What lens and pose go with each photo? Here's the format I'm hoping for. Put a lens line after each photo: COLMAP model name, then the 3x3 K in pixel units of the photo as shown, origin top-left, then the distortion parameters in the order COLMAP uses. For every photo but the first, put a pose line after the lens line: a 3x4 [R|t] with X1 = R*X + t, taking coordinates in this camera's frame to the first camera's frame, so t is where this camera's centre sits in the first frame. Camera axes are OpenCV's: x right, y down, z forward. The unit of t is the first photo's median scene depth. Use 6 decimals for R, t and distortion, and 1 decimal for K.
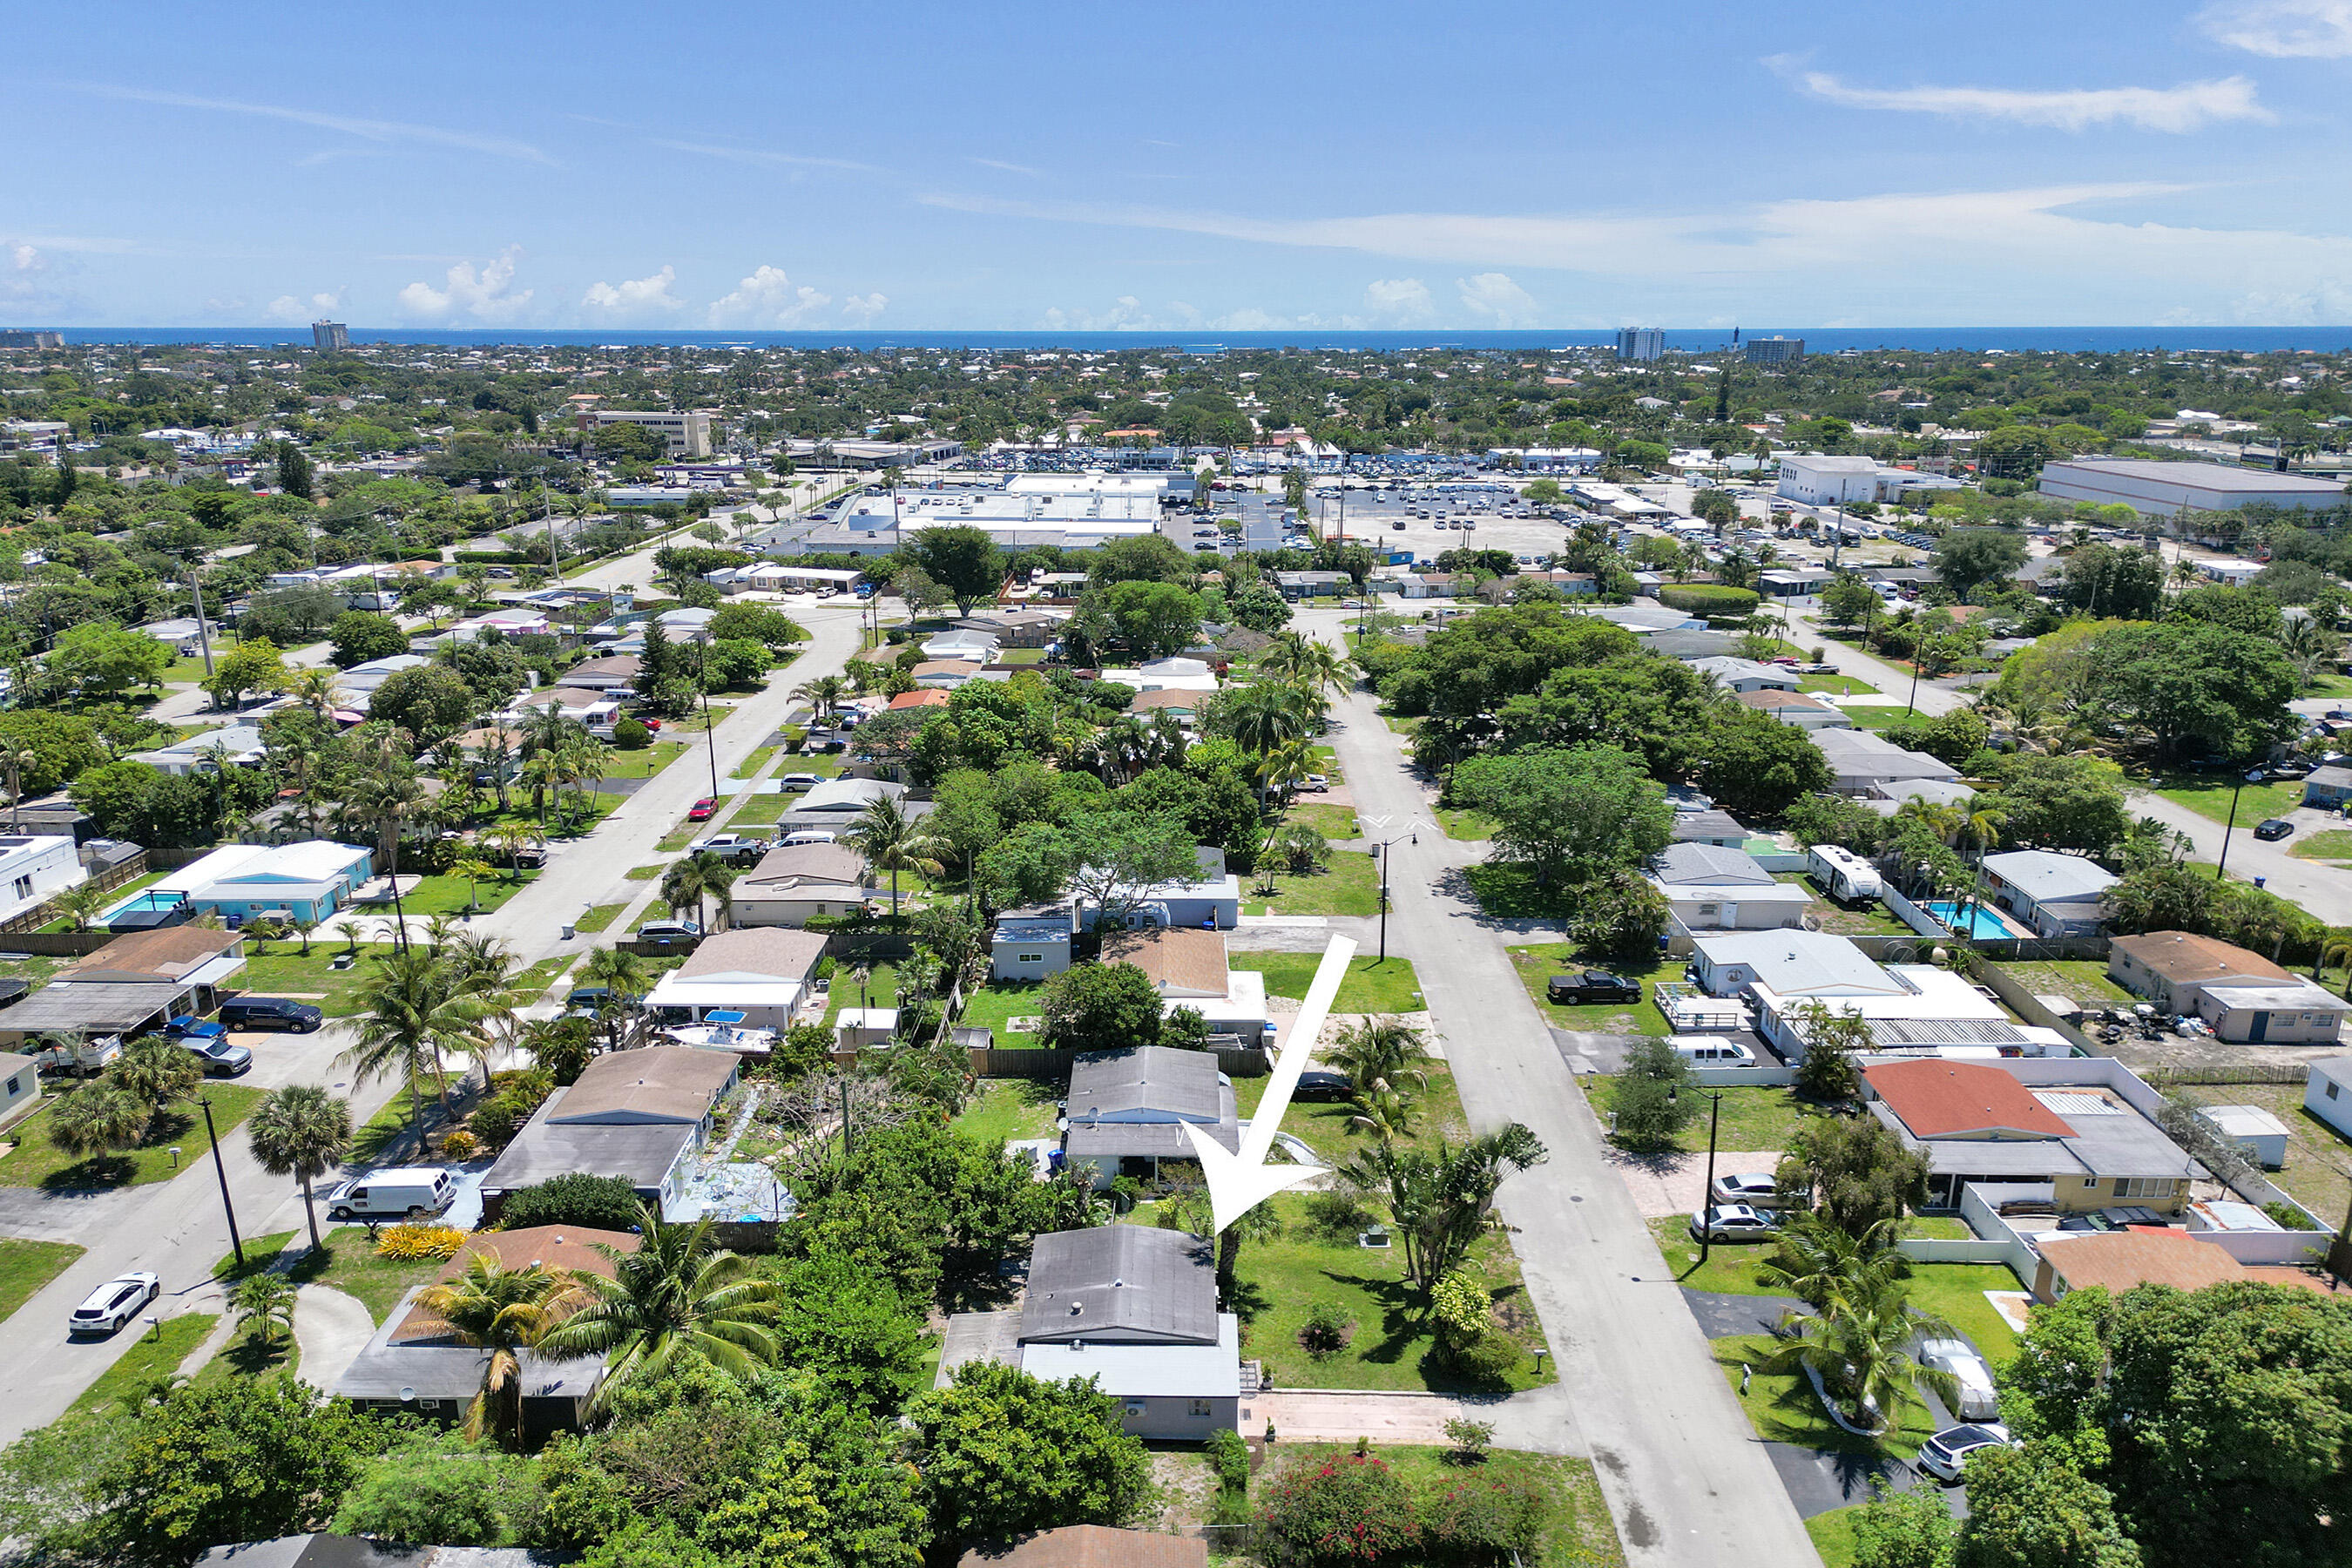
lens RADIAL K [[1695.0, 0, 1146.8], [0, 1695.0, 762.2], [0, 0, 1]] dist [0.075781, -0.090802]
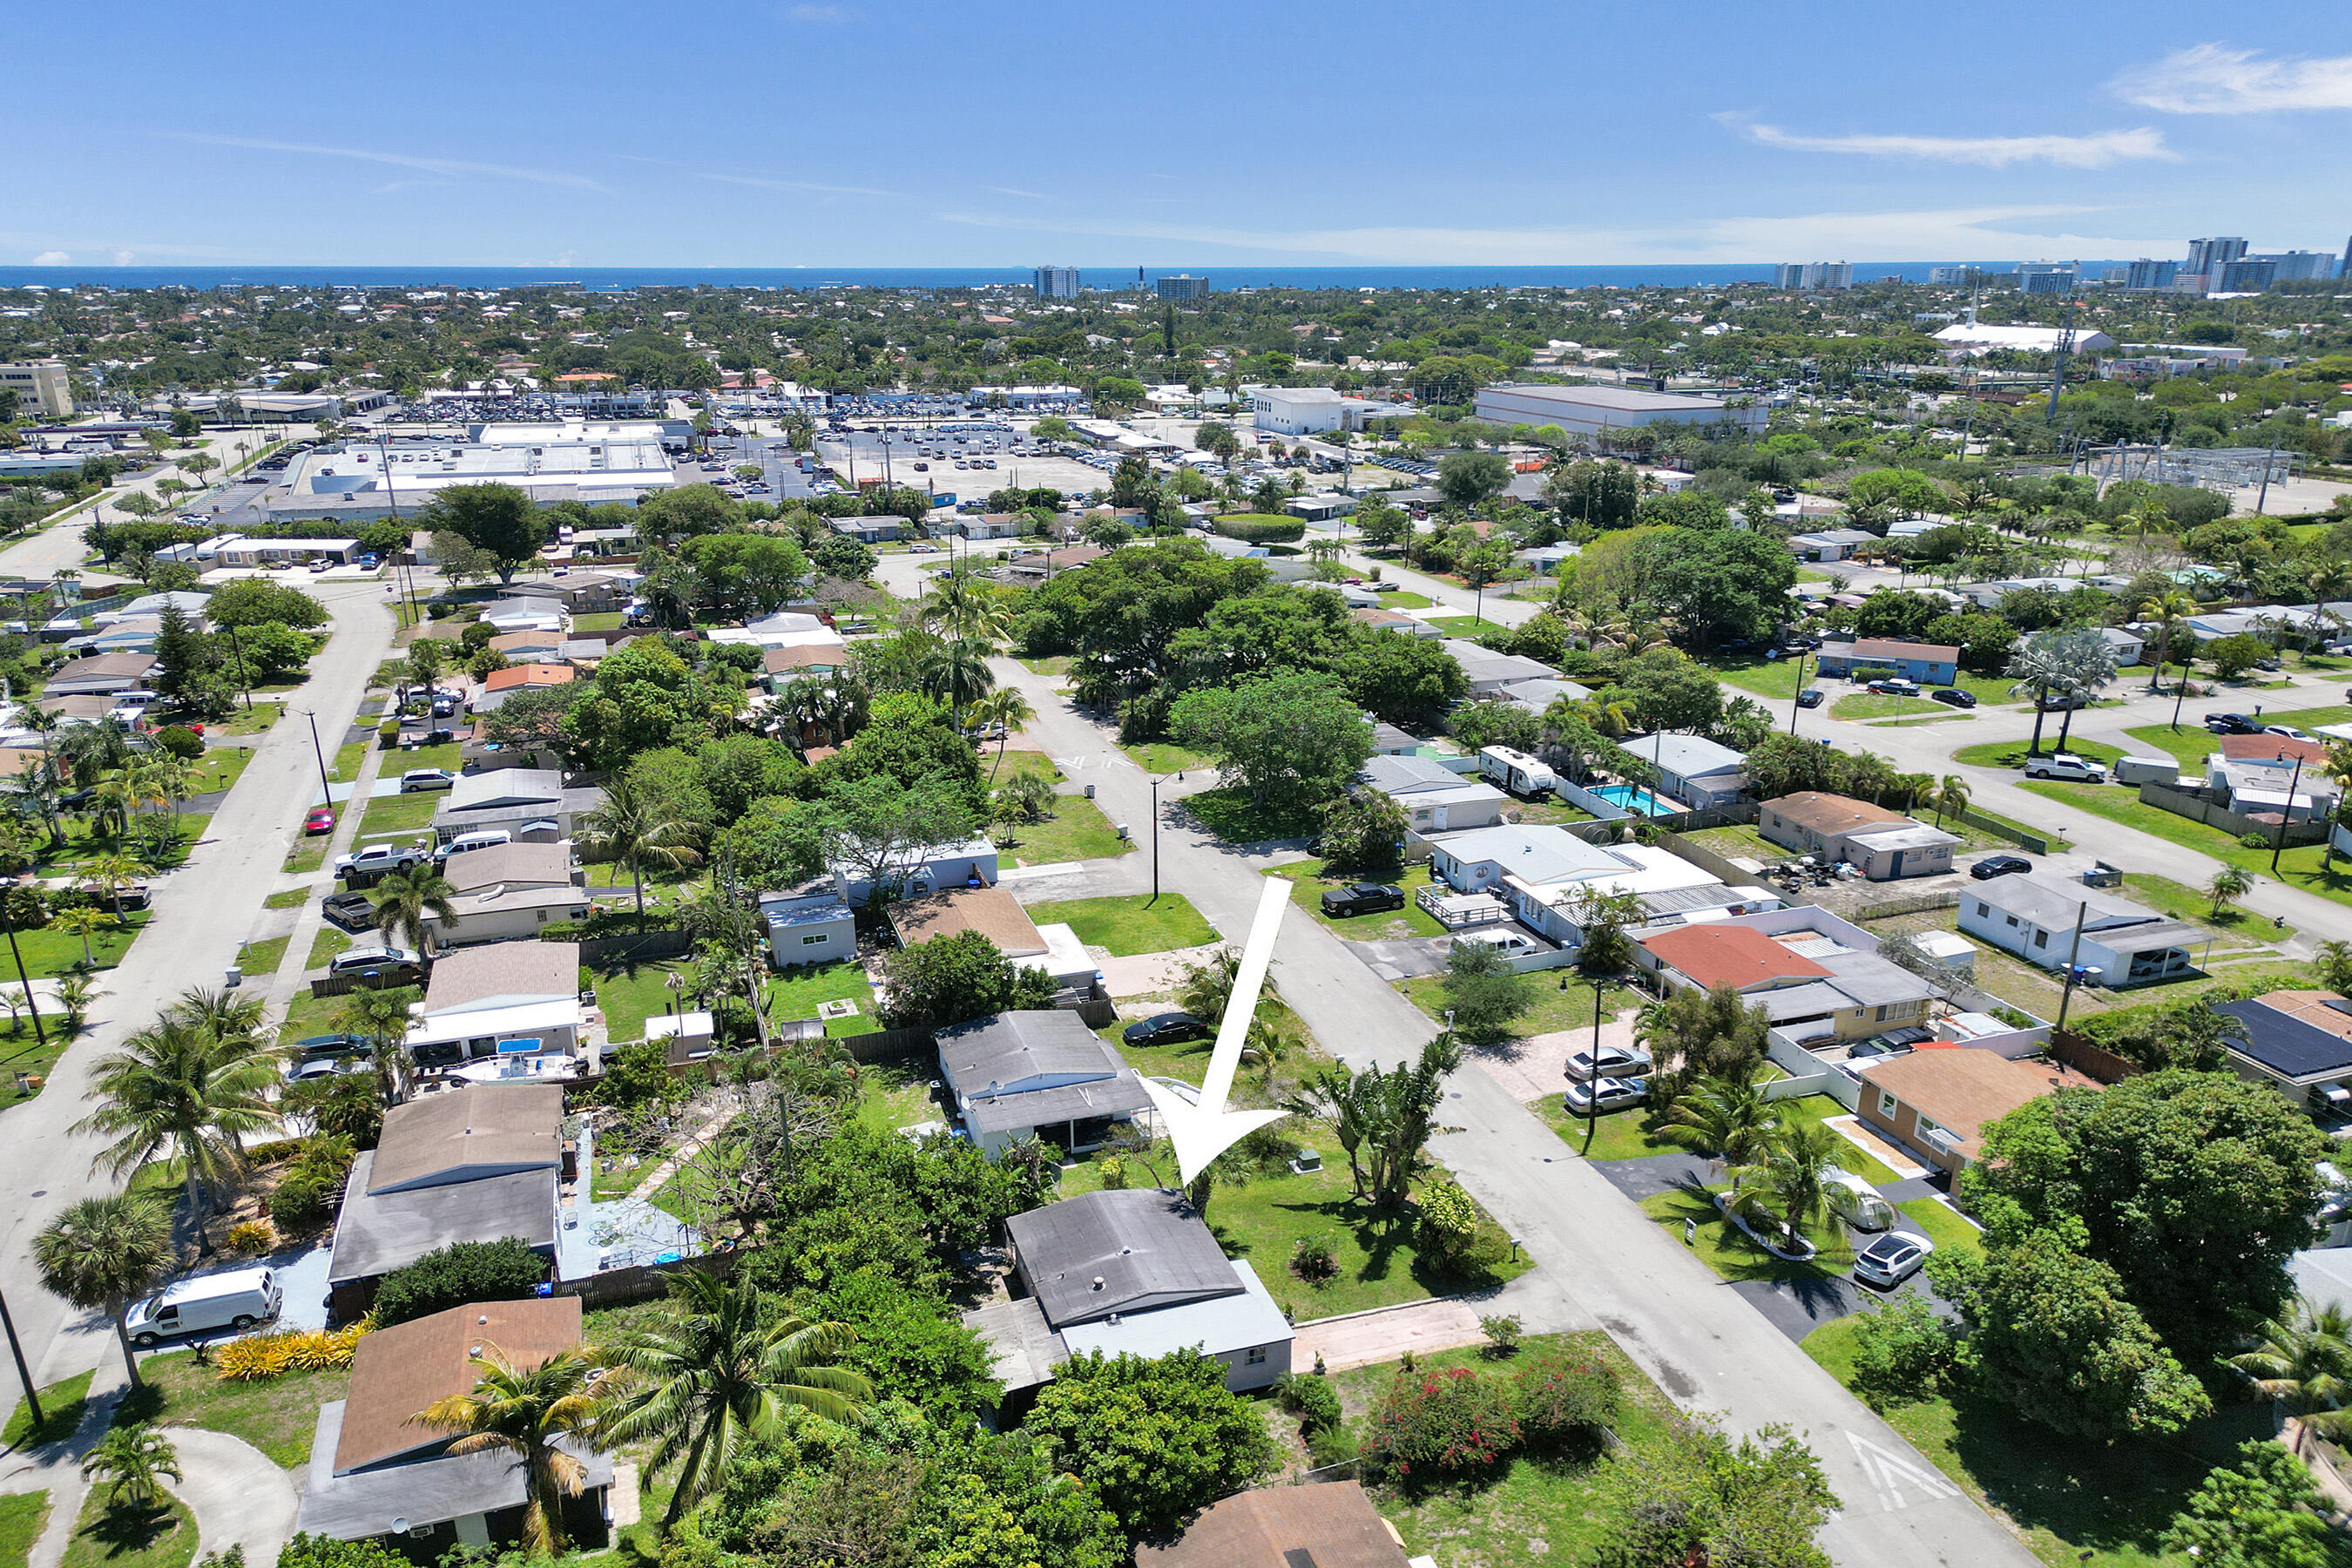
lens RADIAL K [[1681.8, 0, 1142.7], [0, 1681.8, 788.5], [0, 0, 1]] dist [0.082059, -0.114247]
pose [[0.946143, -0.097404, 0.308750, -0.144101], [0.081877, 0.994656, 0.062888, -0.010075], [-0.313225, -0.034222, 0.949062, 0.041881]]
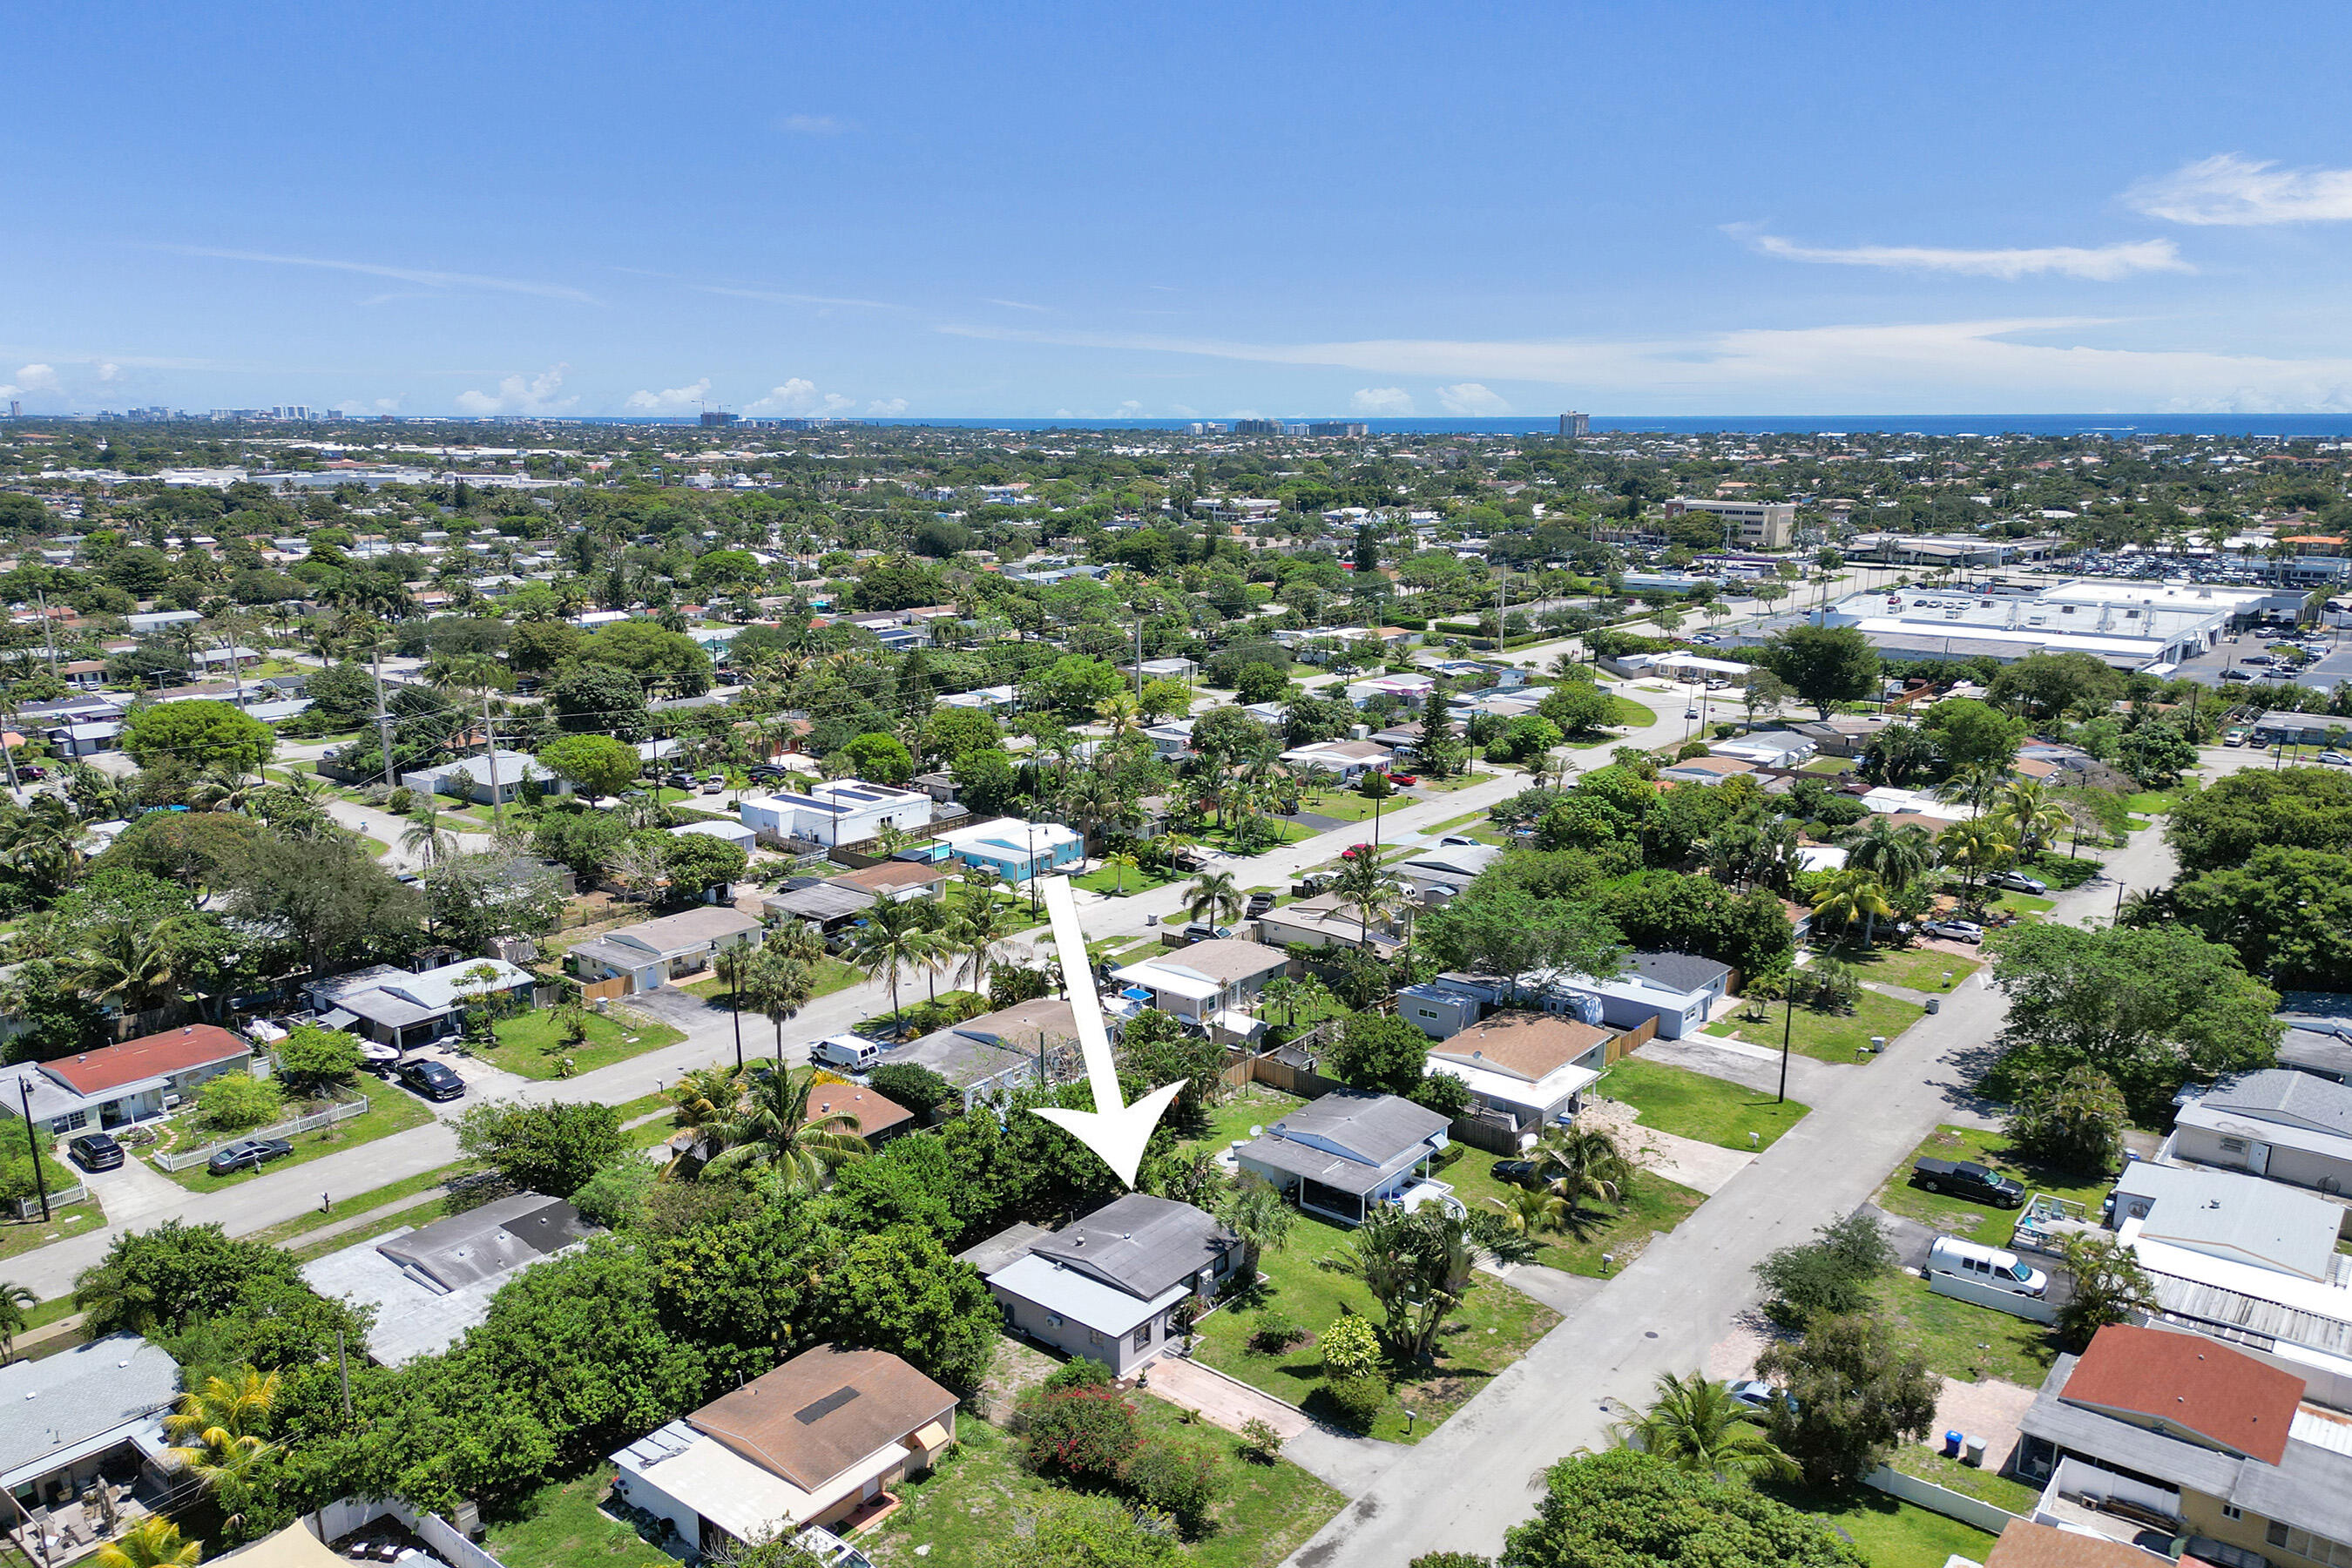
lens RADIAL K [[1681.8, 0, 1142.7], [0, 1681.8, 788.5], [0, 0, 1]] dist [0.082059, -0.114247]
pose [[0.780093, 0.132857, -0.611395, 0.346759], [-0.152629, 0.988082, 0.019969, -0.016304], [0.606762, 0.077739, 0.791073, 0.020755]]
